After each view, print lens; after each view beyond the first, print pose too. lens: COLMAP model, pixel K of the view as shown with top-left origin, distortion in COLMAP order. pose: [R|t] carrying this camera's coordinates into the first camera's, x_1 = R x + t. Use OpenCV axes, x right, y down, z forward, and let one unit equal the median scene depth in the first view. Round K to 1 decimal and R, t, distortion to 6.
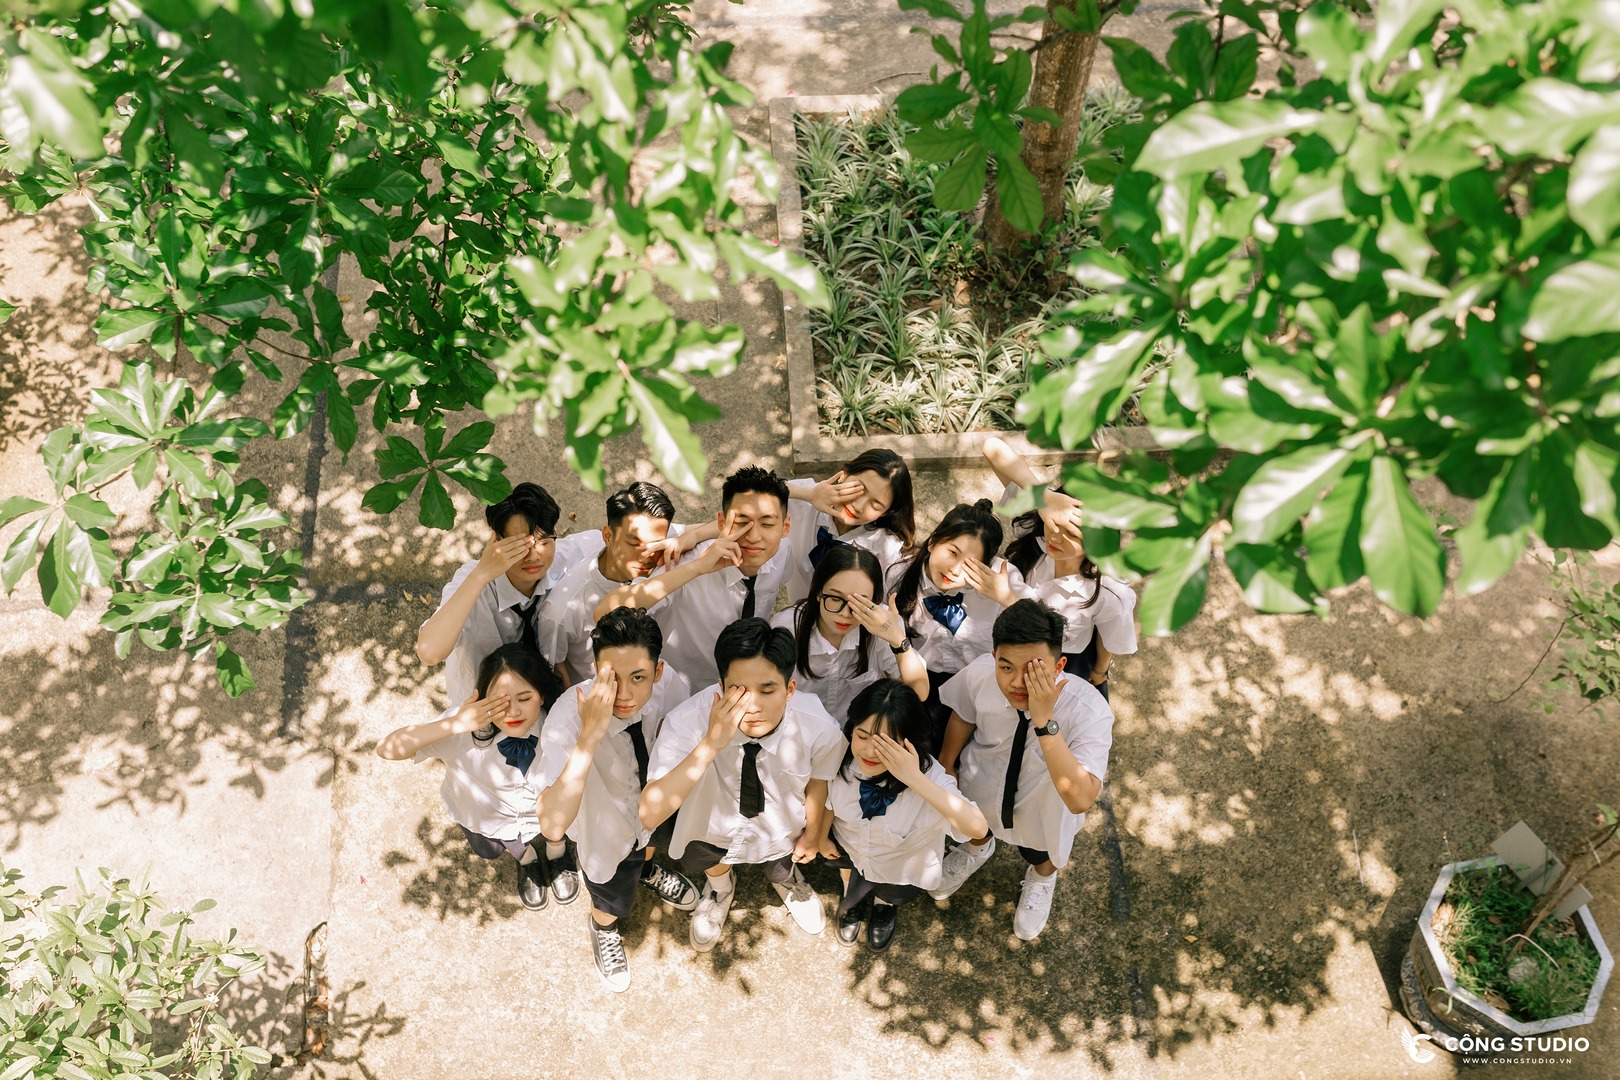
lens RADIAL K [[1522.8, 0, 810.0], [0, 1522.8, 540.0], [0, 0, 1]] dist [0.003652, 0.007274]
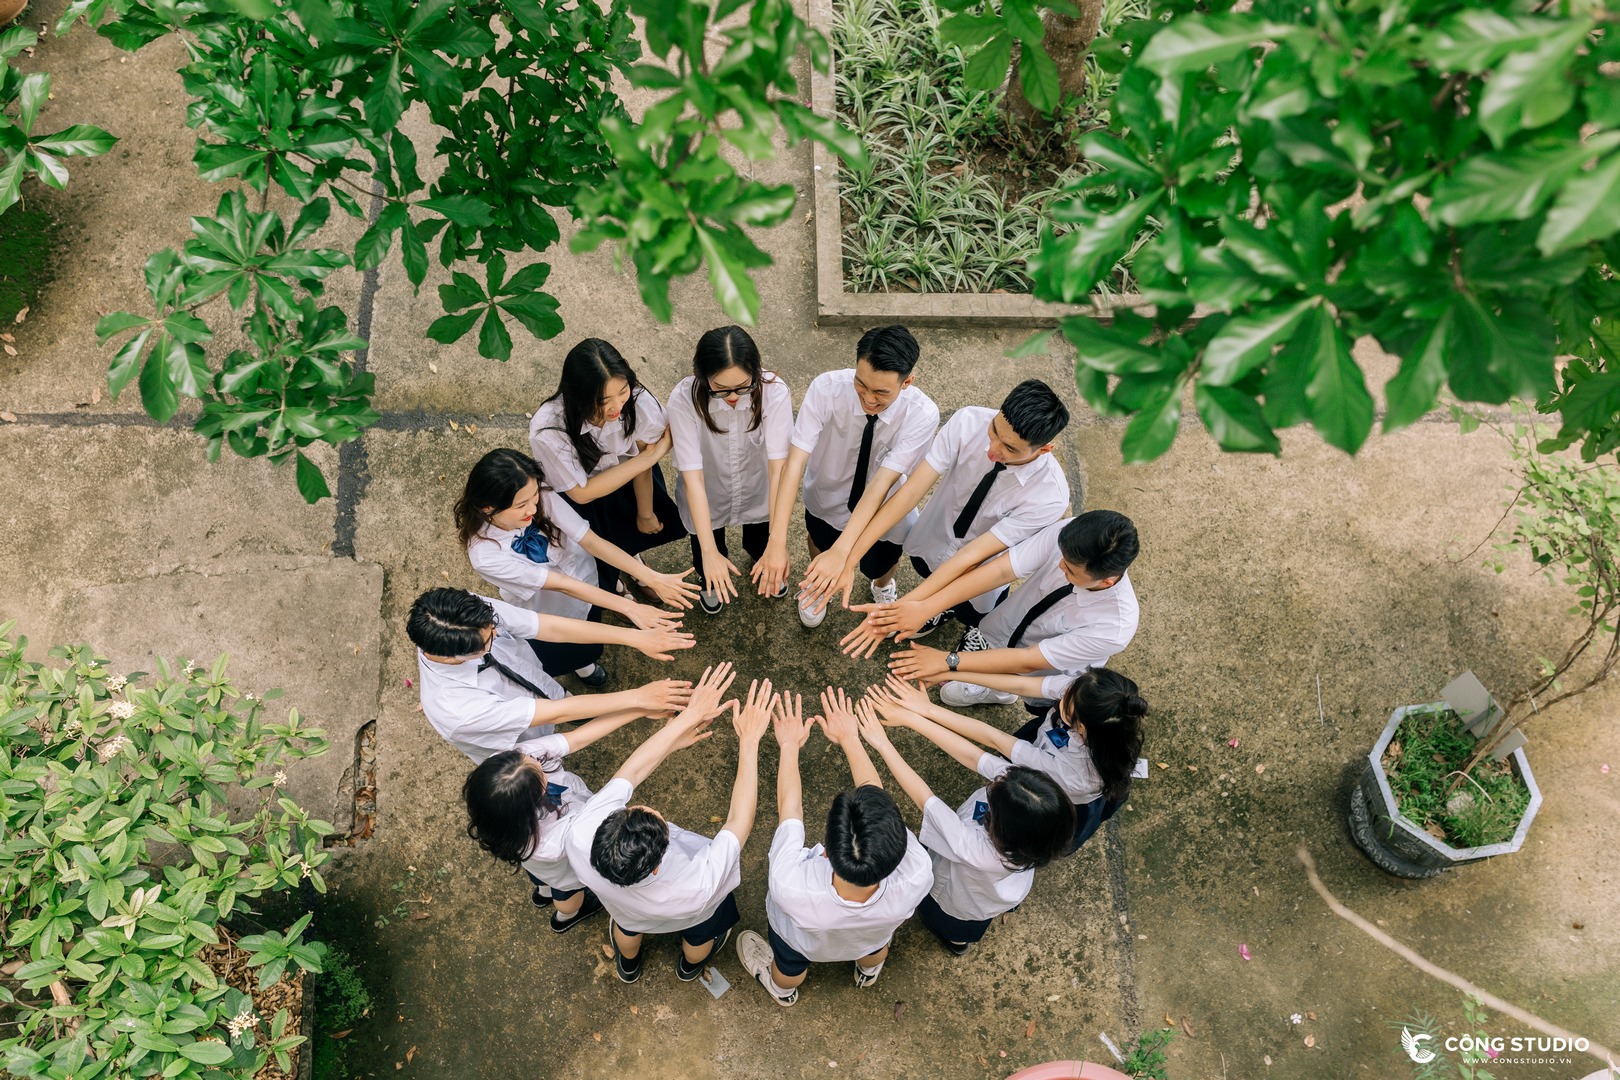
lens RADIAL K [[1602.1, 0, 824.2], [0, 1602.1, 535.8], [0, 0, 1]] dist [-0.000724, 0.011487]
pose [[0.999144, 0.039504, 0.012308, -0.015408], [-0.040333, 0.996252, 0.076525, 0.018476], [-0.009239, -0.076956, 0.996992, -0.140366]]
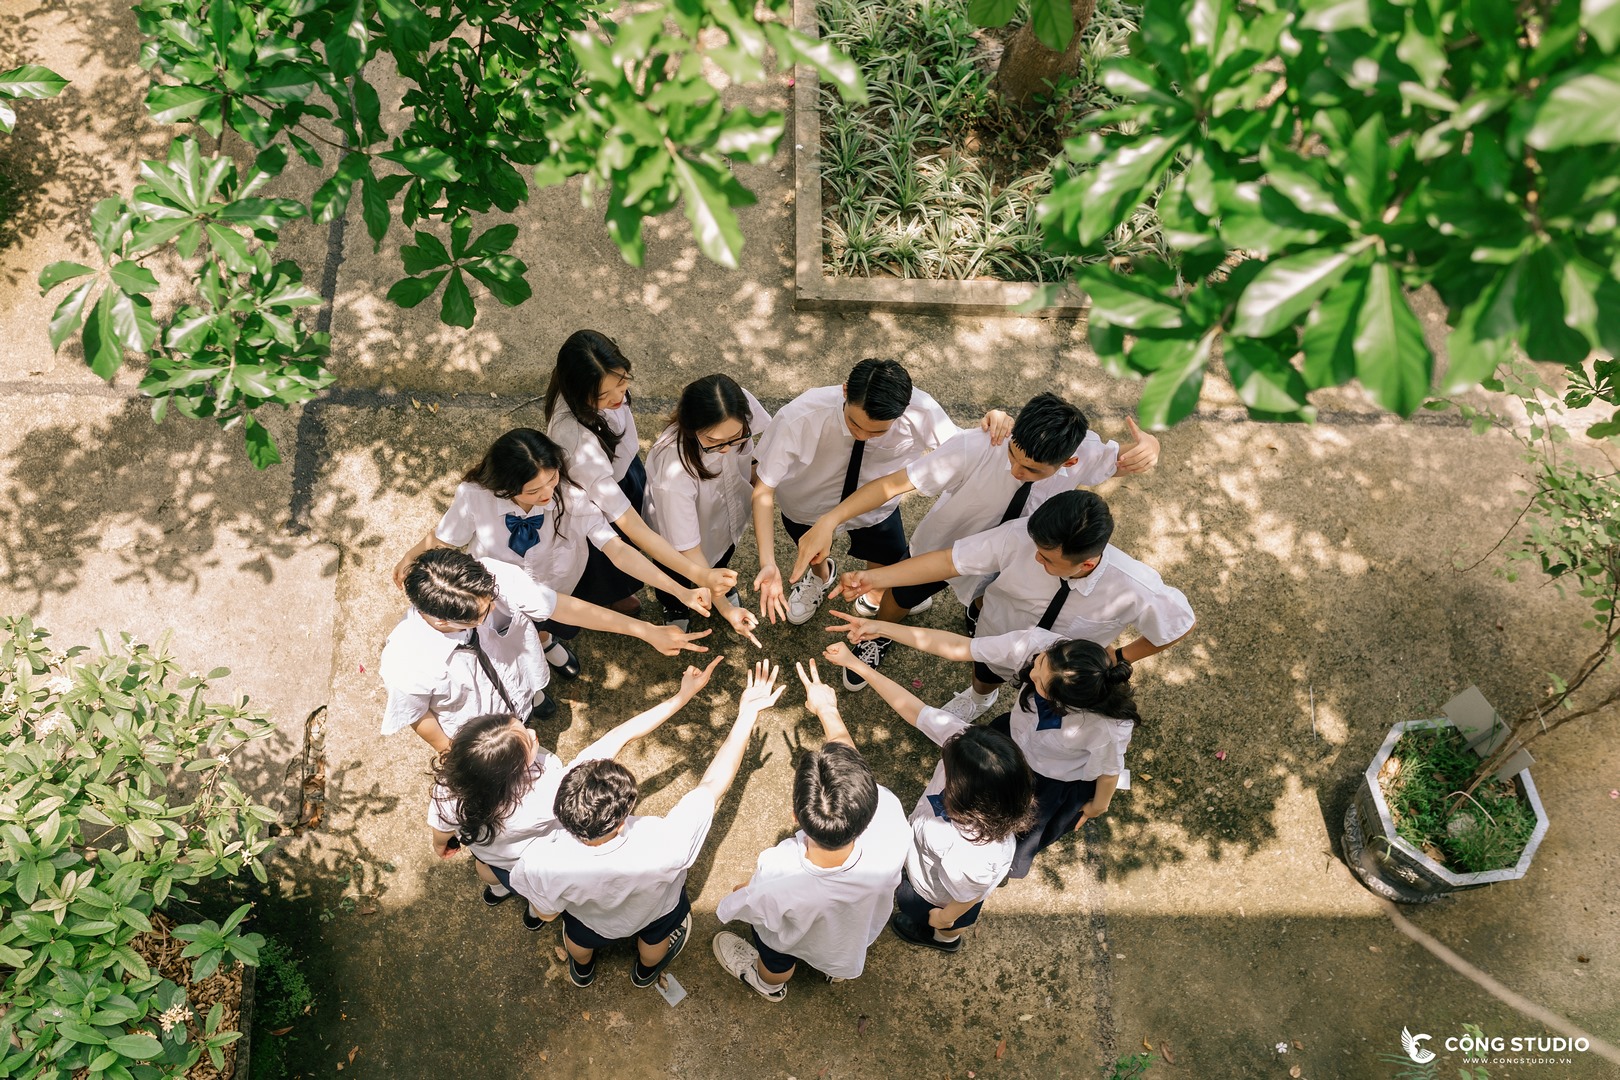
lens RADIAL K [[1542.3, 0, 749.1], [0, 1542.3, 551.0], [0, 0, 1]] dist [-0.003014, 0.017262]
pose [[0.997821, 0.065177, -0.010238, -0.022243], [-0.064306, 0.995476, 0.069949, 0.051957], [0.014750, -0.069139, 0.997498, -0.051470]]
